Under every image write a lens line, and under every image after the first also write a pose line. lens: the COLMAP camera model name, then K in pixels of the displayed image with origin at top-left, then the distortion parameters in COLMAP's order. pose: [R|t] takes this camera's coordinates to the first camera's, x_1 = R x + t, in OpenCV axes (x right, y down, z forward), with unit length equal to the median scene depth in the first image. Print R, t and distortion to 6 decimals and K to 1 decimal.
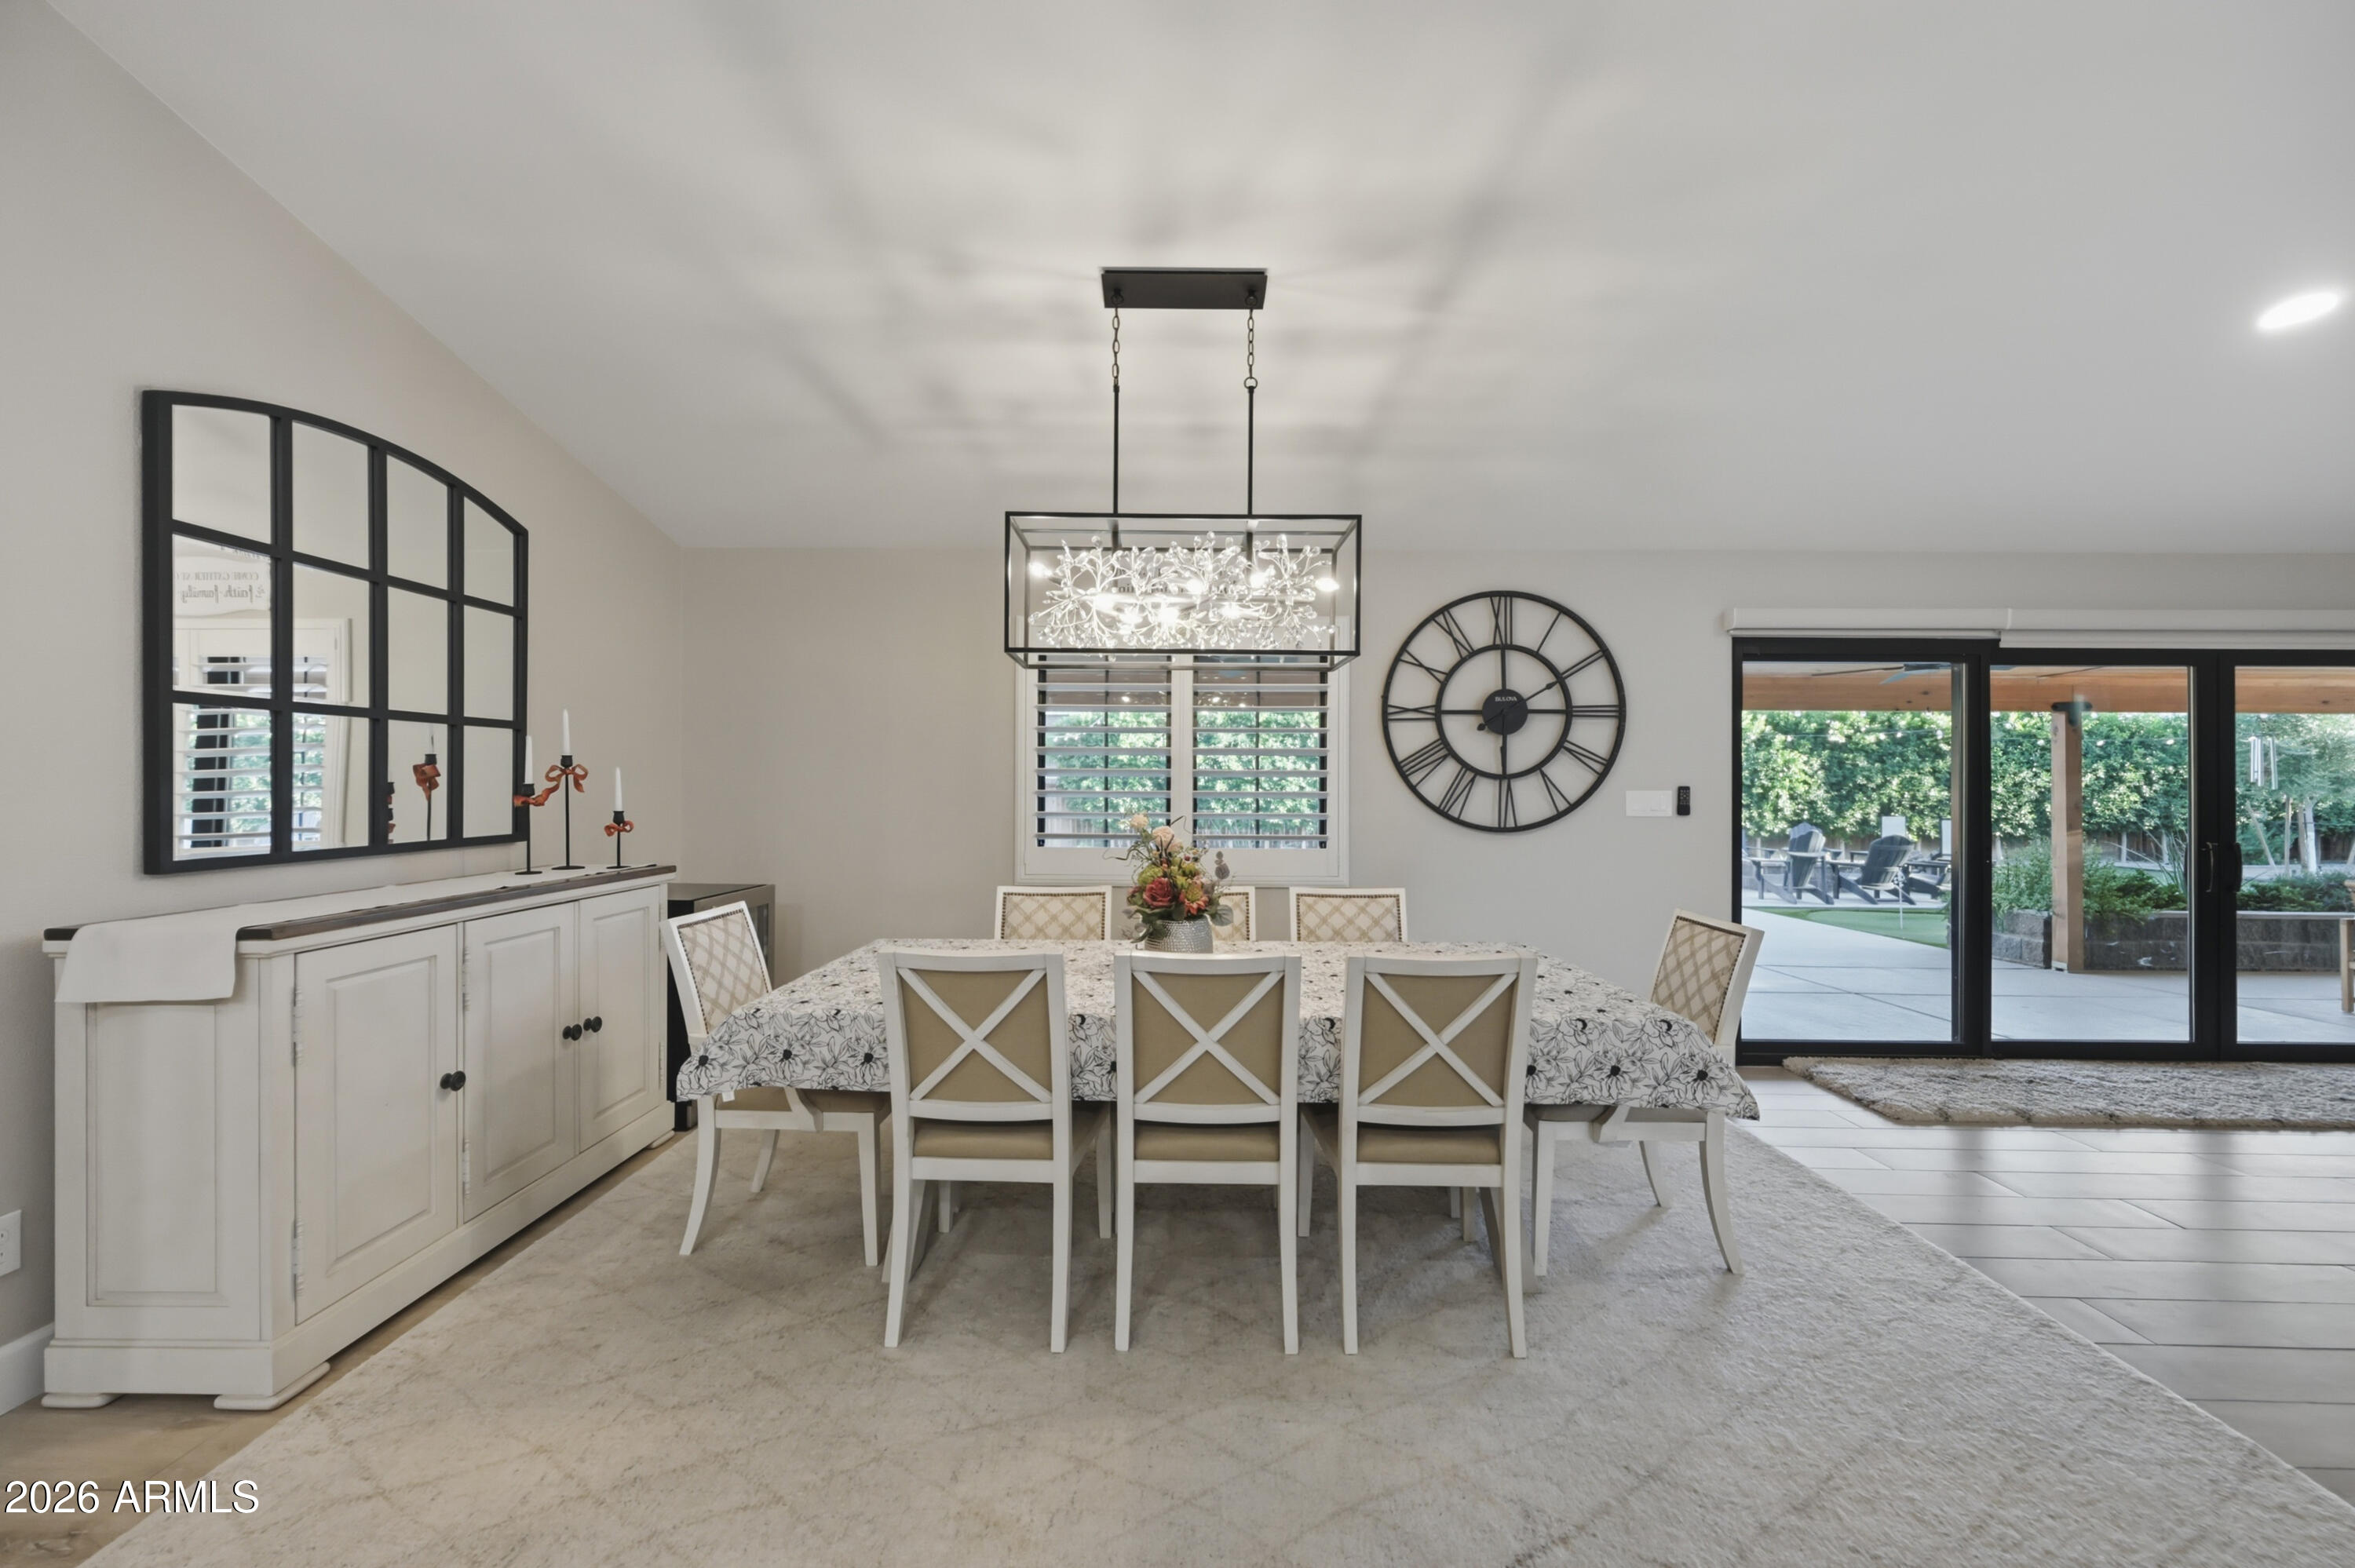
lens RADIAL K [[941.1, 0, 1169.1], [0, 941.1, 776.5], [0, 0, 1]] dist [0.003981, 0.001180]
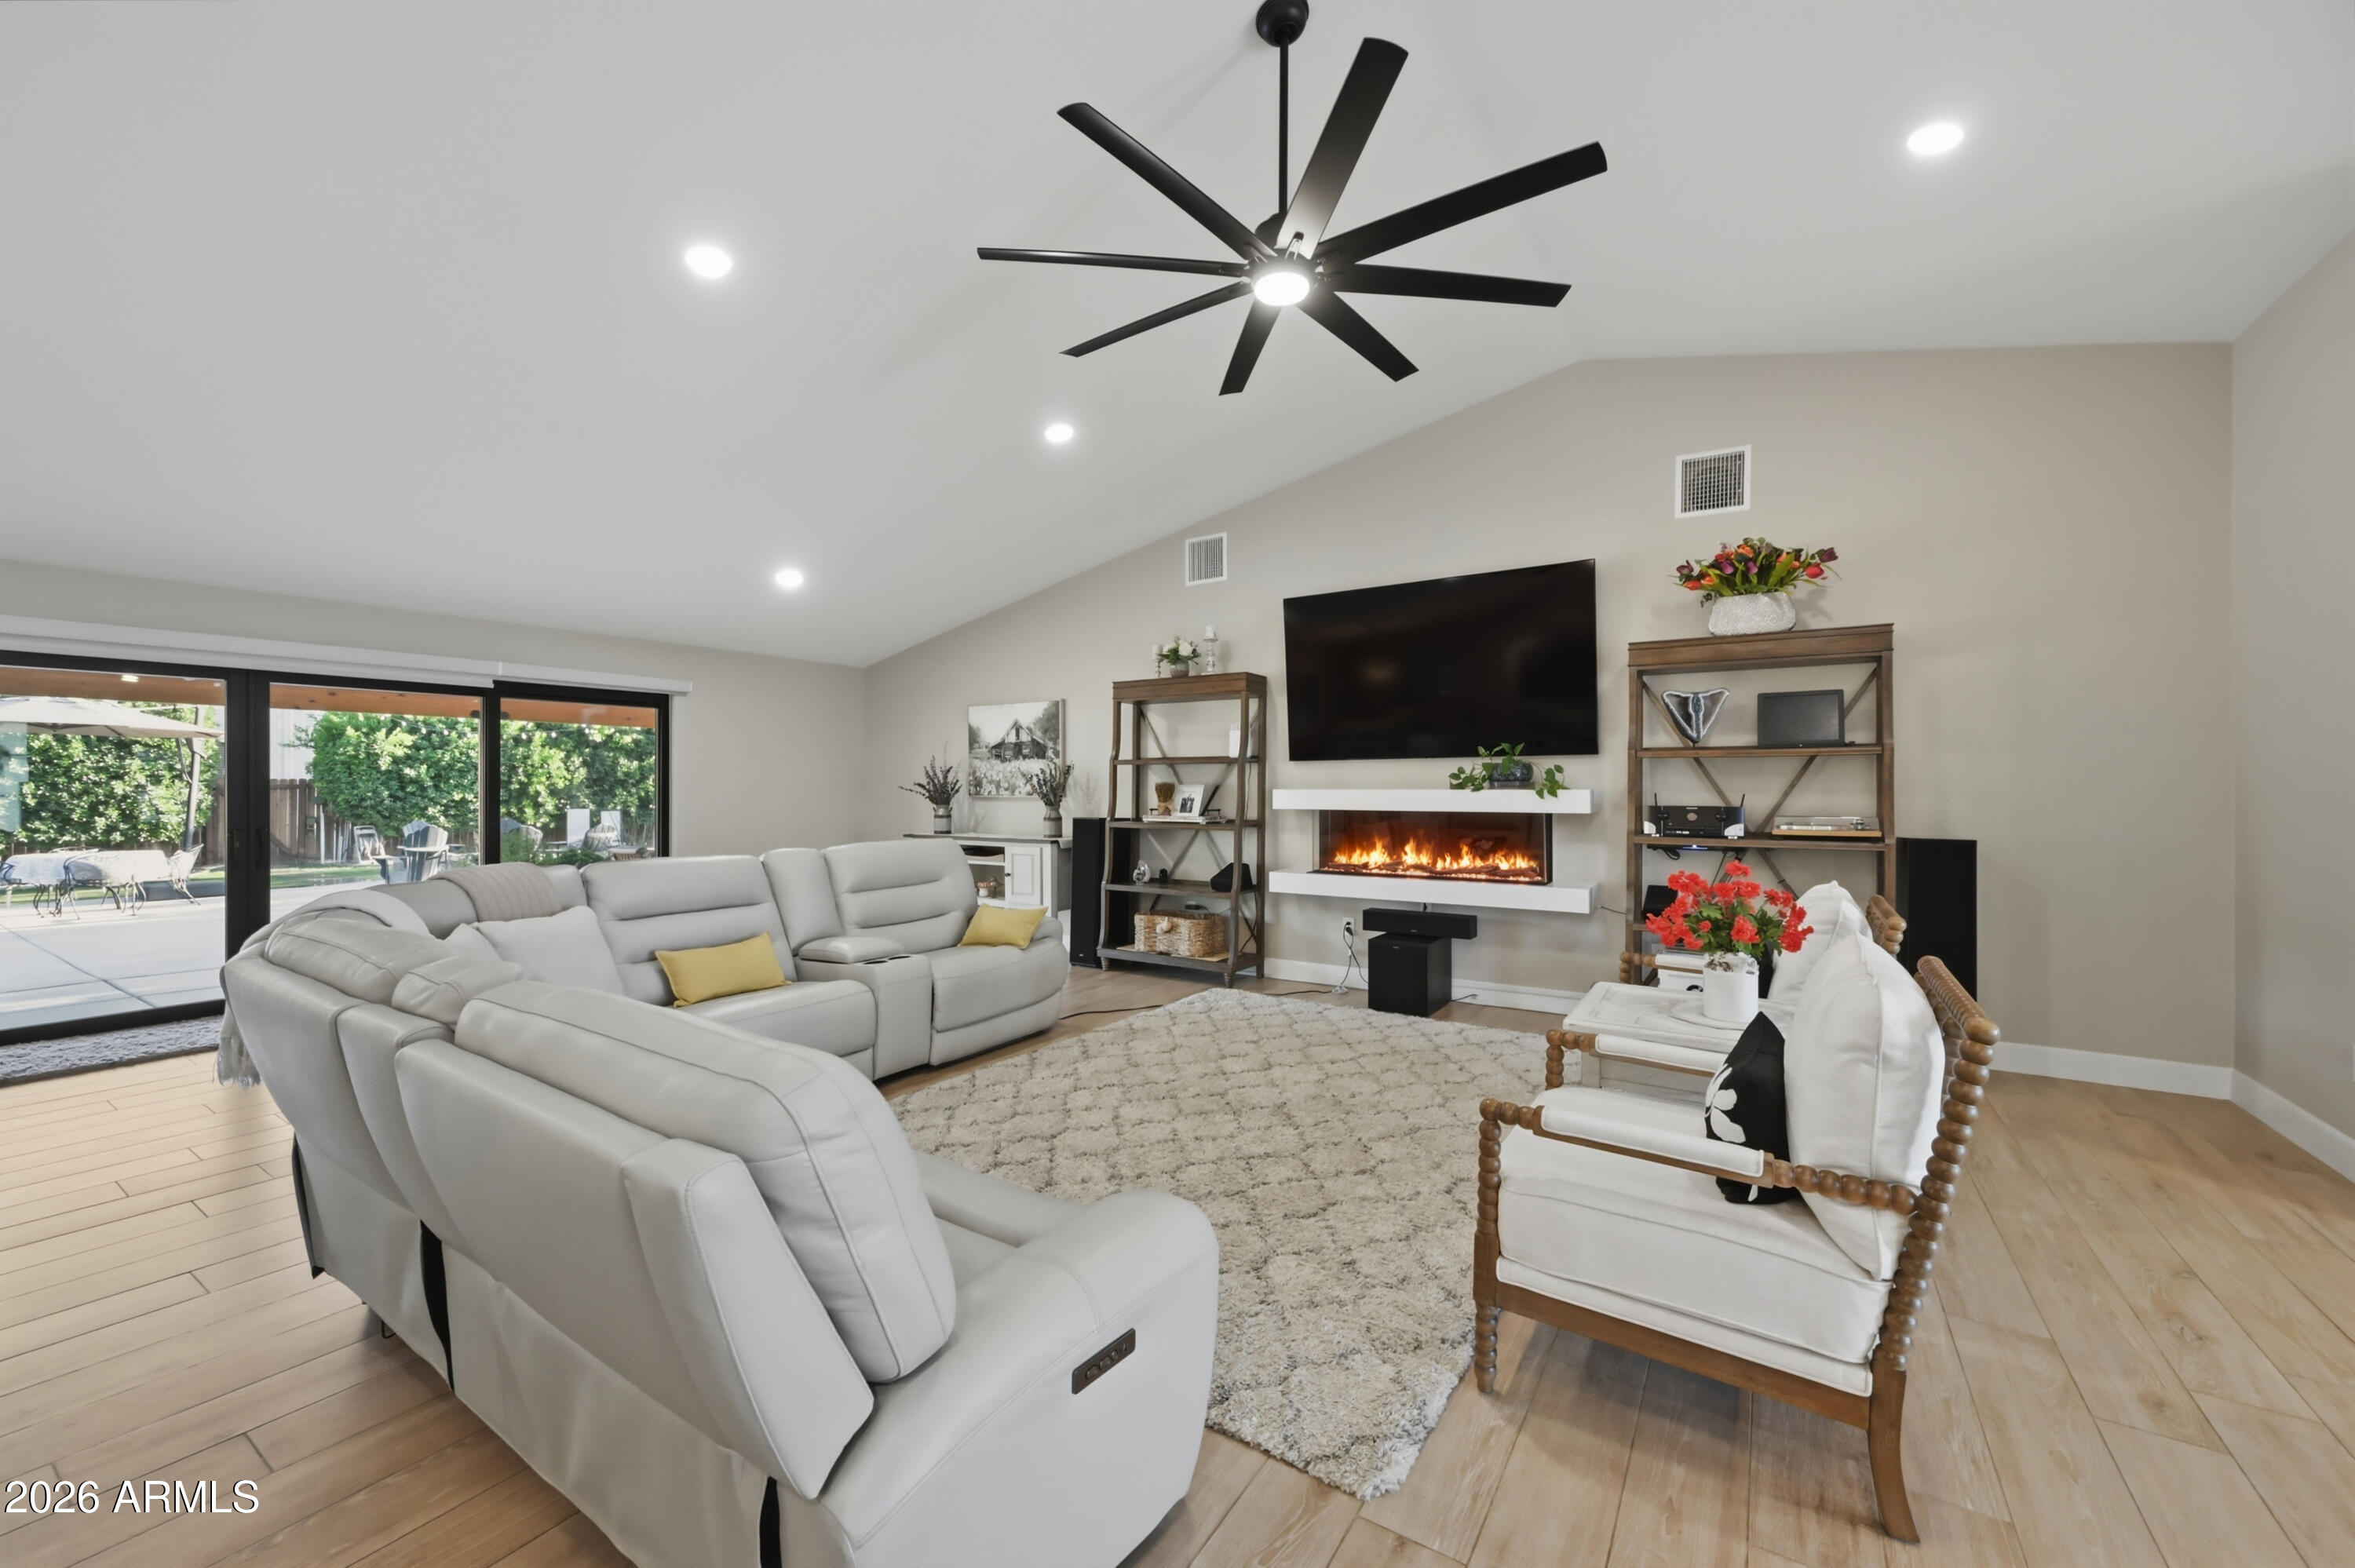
lens RADIAL K [[941.1, 0, 1168.0], [0, 941.1, 782.3], [0, 0, 1]] dist [0.003981, 0.001180]
pose [[0.552778, -0.004227, 0.833318, 0.166527], [-0.004324, 0.999959, 0.007941, -0.000621], [-0.833317, -0.007992, 0.552737, -0.146289]]
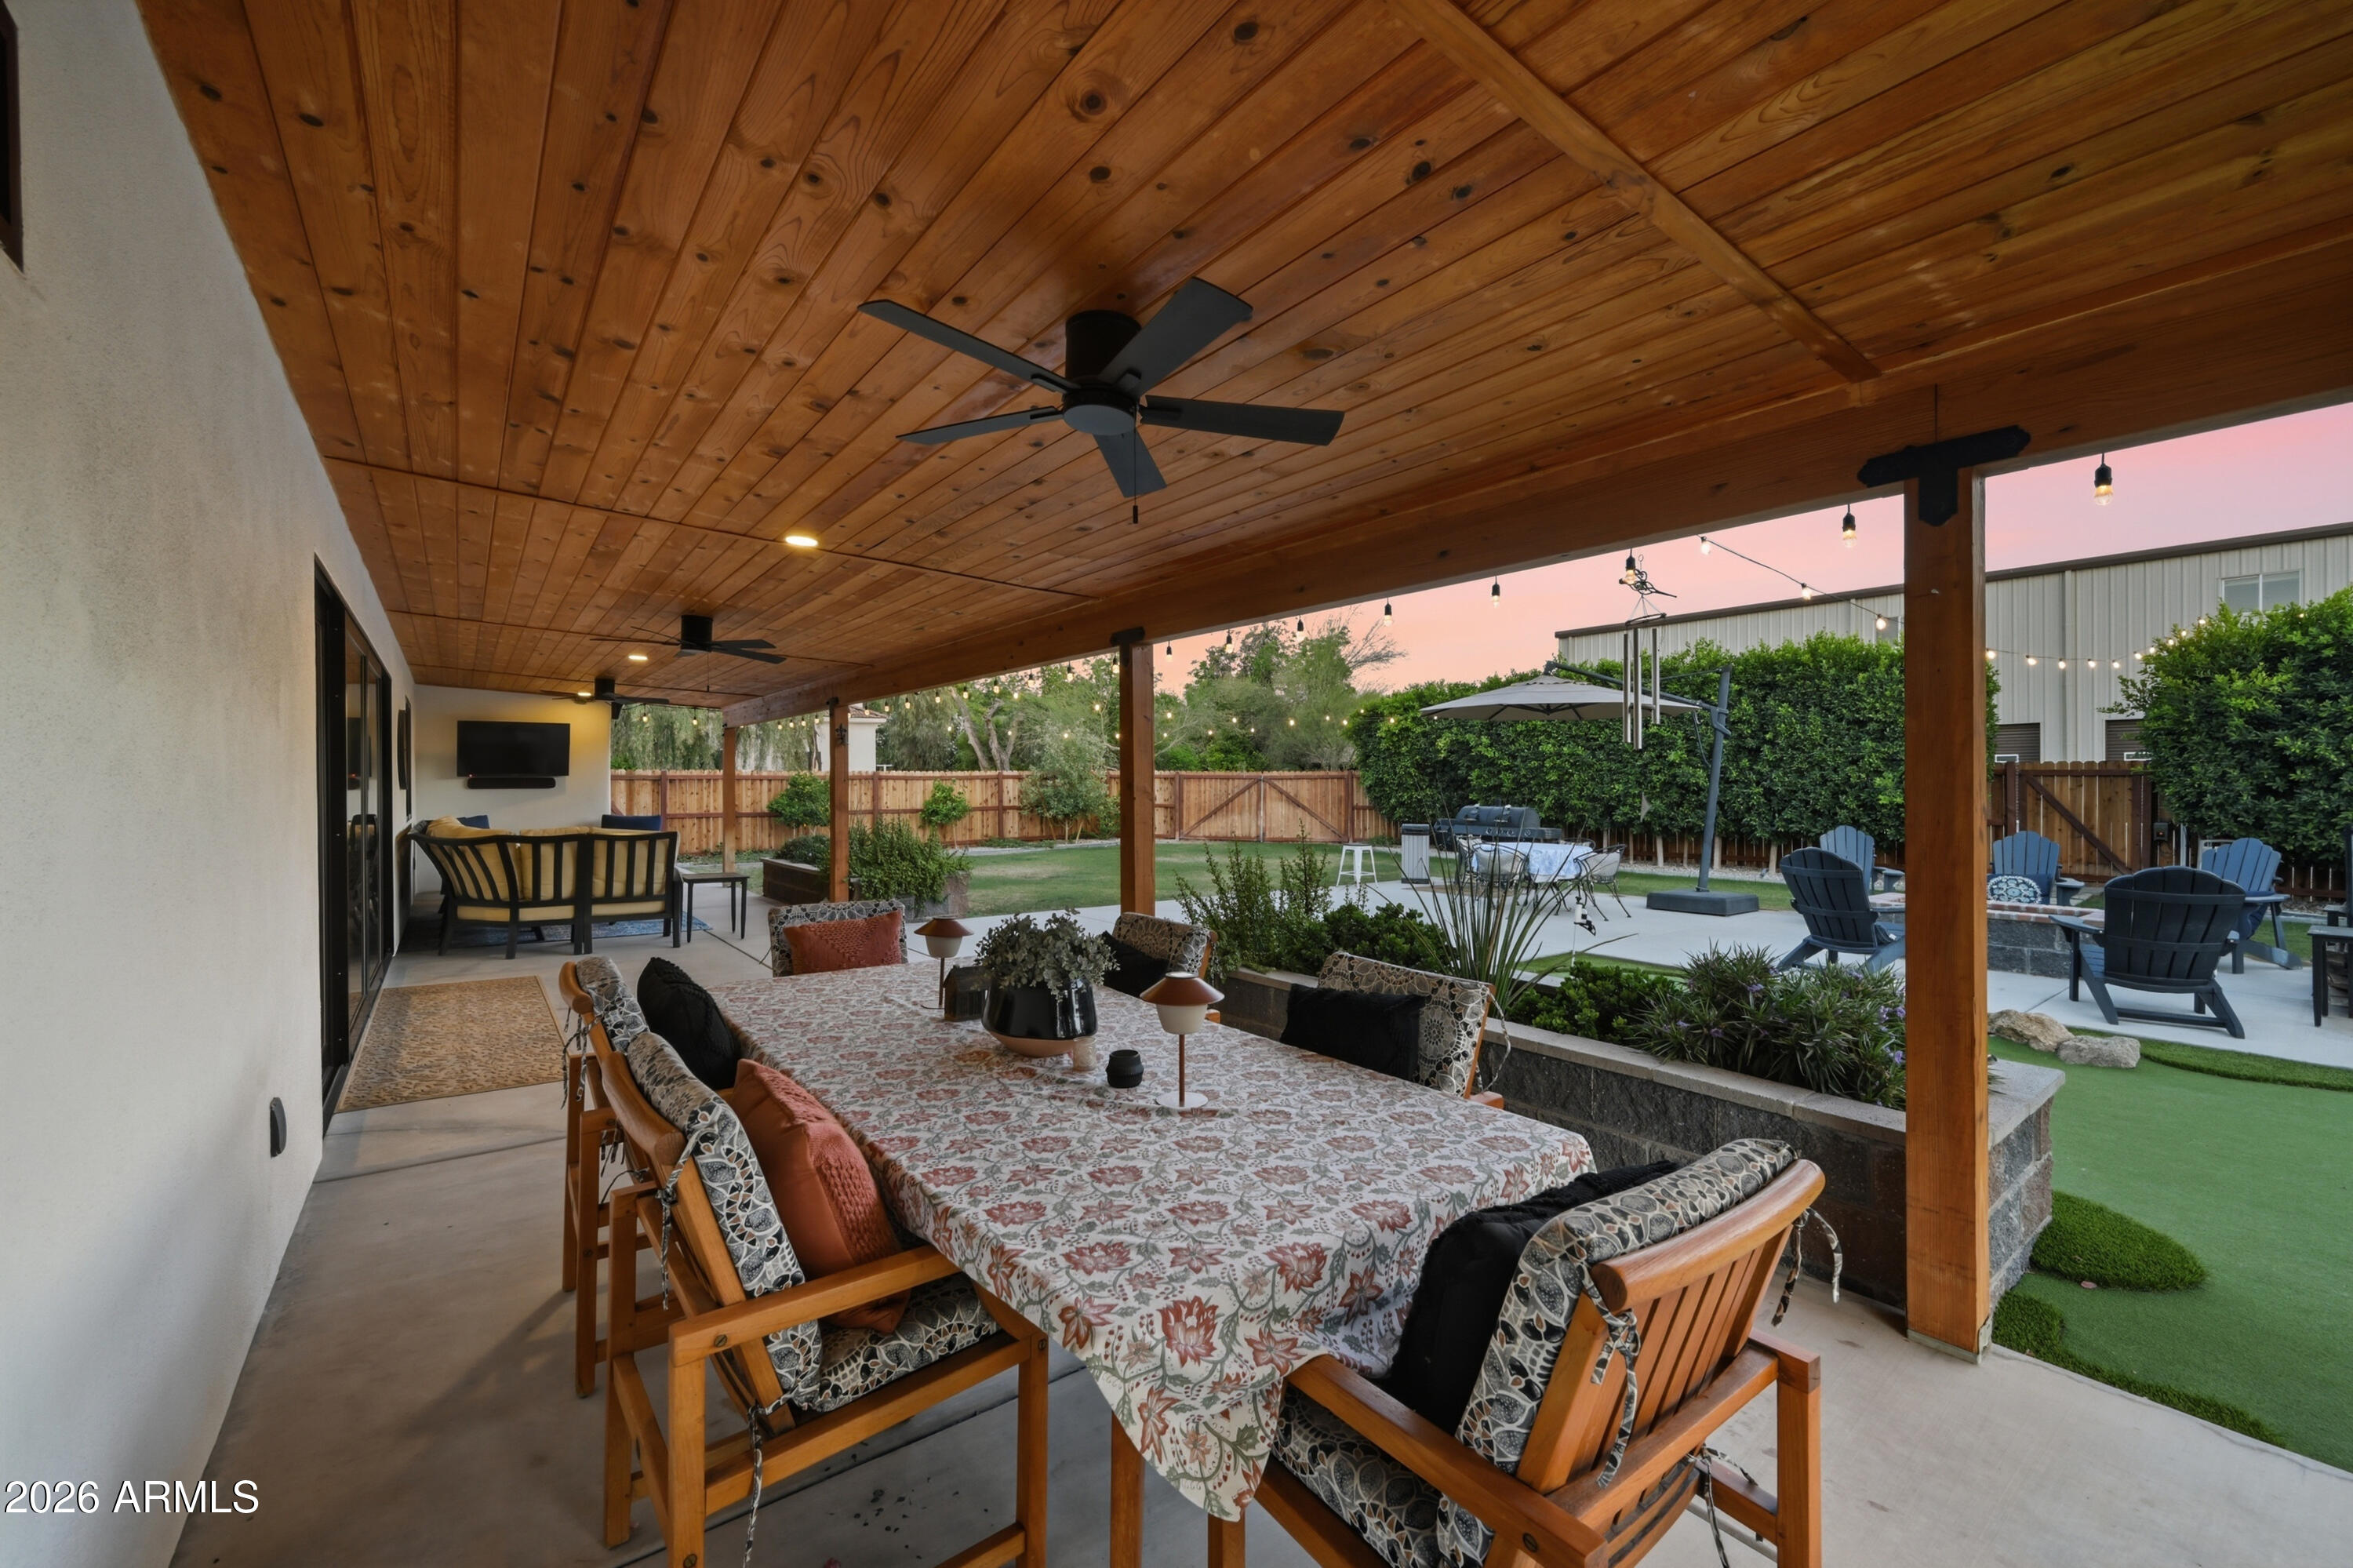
lens RADIAL K [[940.5, 0, 1178.5], [0, 940.5, 785.2], [0, 0, 1]] dist [0.003981, 0.001180]
pose [[0.626318, -0.006021, -0.779545, 0.556135], [0.005103, 0.999980, -0.003623, 0.021574], [0.779551, -0.001709, 0.626336, 0.234294]]
